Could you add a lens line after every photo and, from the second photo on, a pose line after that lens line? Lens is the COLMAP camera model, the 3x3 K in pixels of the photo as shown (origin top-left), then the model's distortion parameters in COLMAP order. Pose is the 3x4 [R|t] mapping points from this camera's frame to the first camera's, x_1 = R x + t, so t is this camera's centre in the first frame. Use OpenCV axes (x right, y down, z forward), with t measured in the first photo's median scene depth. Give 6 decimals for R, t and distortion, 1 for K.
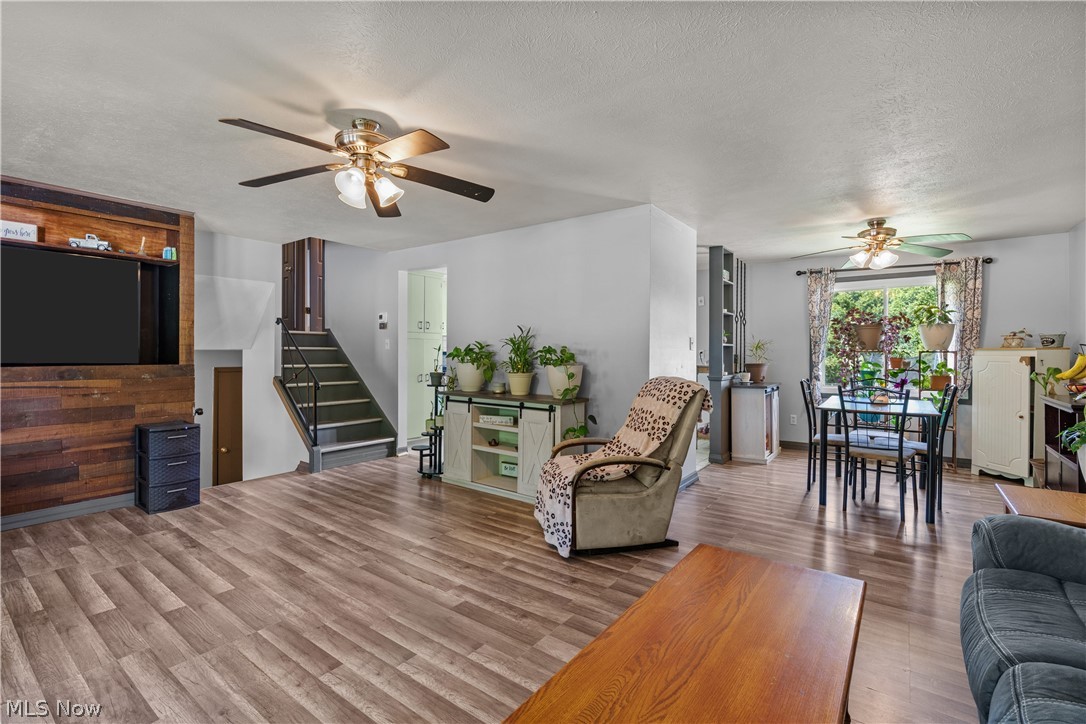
lens RADIAL K [[487.7, 0, 543.2], [0, 487.7, 353.5], [0, 0, 1]] dist [-0.006273, 0.000975]
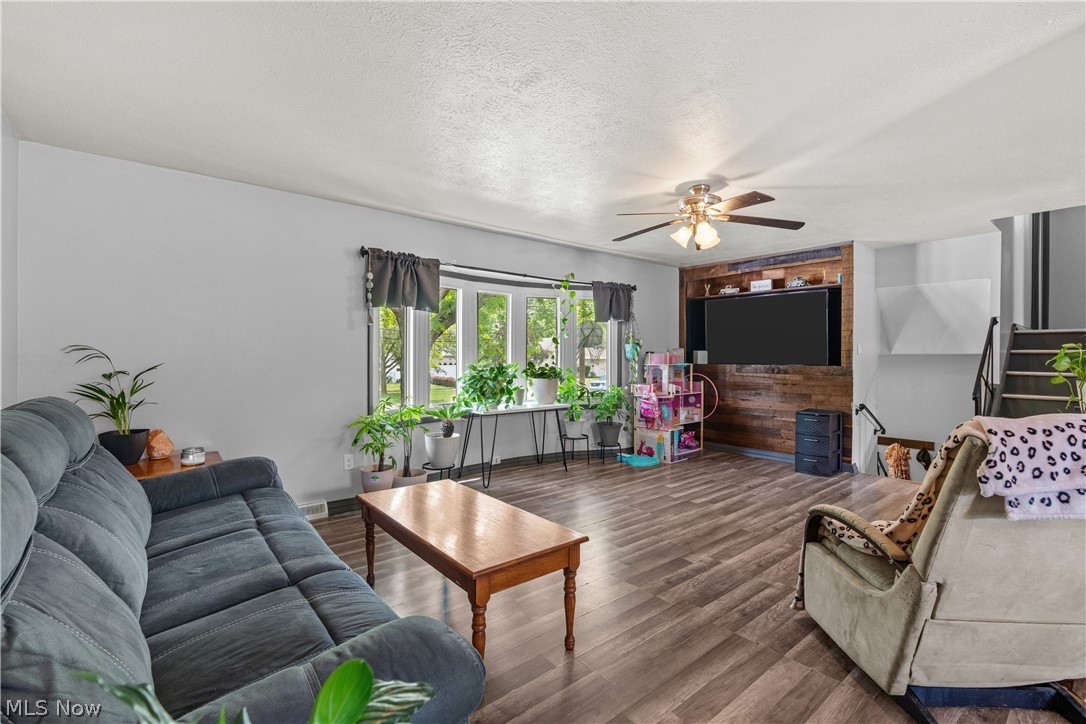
lens RADIAL K [[484.1, 0, 543.0], [0, 484.1, 362.0], [0, 0, 1]] dist [-0.000628, 0.000193]
pose [[-0.232710, 0.010876, -0.972485, 0.593841], [-0.002982, 0.999925, 0.011896, -0.000802], [0.972542, 0.005668, -0.232660, 0.501532]]
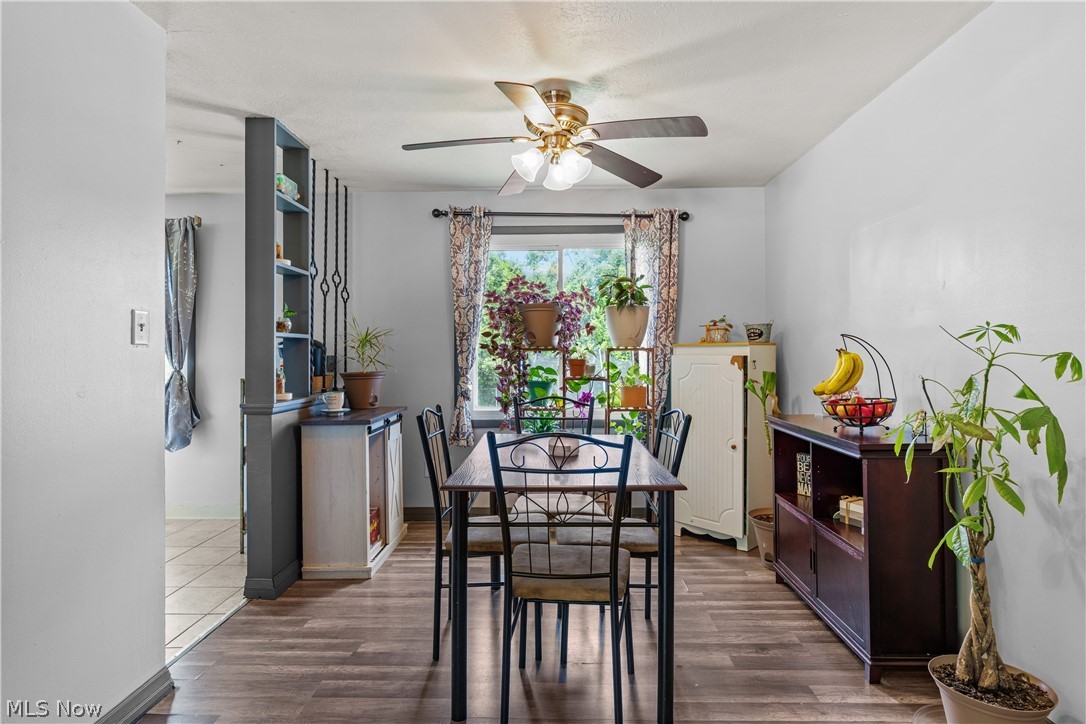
lens RADIAL K [[487.7, 0, 543.2], [0, 487.7, 353.5], [0, 0, 1]] dist [-0.006273, 0.000975]
pose [[0.813000, -0.004638, 0.582245, 0.386153], [0.006079, 0.999981, -0.000522, 0.001883], [-0.582232, 0.003964, 0.813013, 0.609138]]
